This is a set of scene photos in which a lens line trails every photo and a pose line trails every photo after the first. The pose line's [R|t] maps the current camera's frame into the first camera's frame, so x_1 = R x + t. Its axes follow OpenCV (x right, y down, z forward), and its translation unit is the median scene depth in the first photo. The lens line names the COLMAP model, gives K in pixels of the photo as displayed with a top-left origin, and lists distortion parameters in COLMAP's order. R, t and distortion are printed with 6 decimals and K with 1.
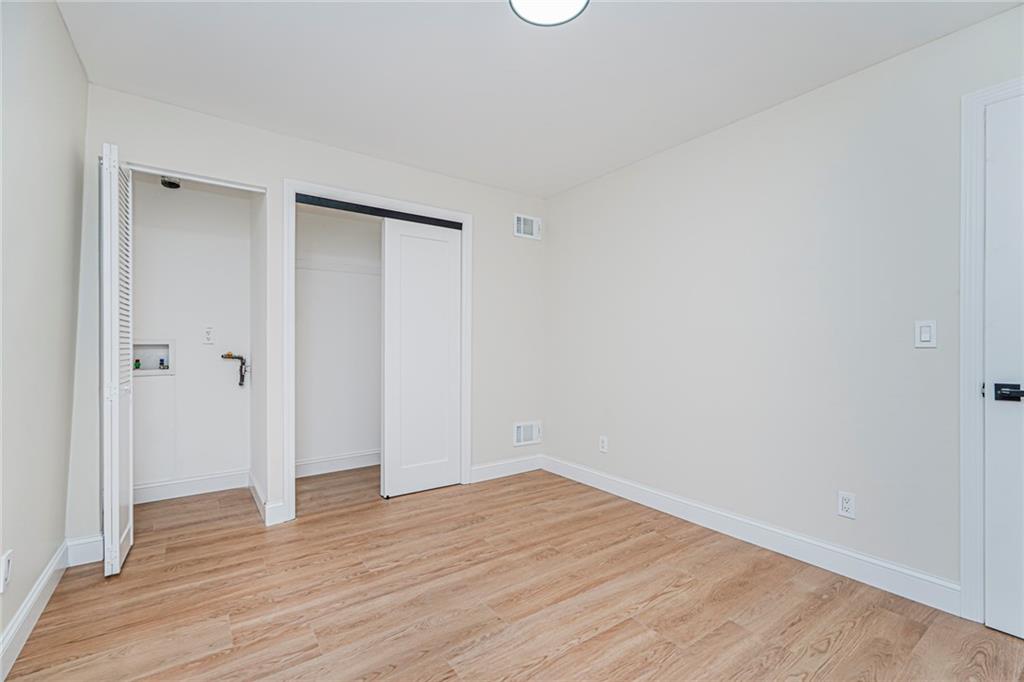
lens RADIAL K [[453.8, 0, 513.9], [0, 453.8, 345.4], [0, 0, 1]] dist [-0.009307, 0.005932]
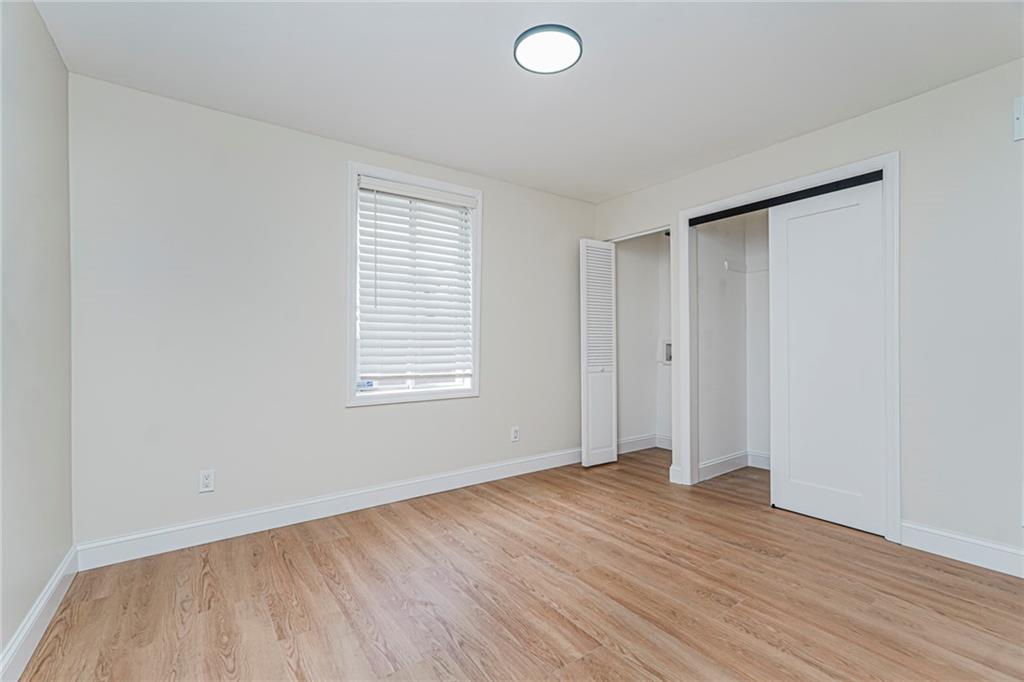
lens RADIAL K [[453.8, 0, 512.7], [0, 453.8, 345.4], [0, 0, 1]] dist [-0.009307, 0.005932]
pose [[-0.011117, -0.005235, -0.999925, 0.856635], [0.005630, 0.999970, -0.005298, 0.008334], [0.999922, -0.005688, -0.011087, 0.616066]]
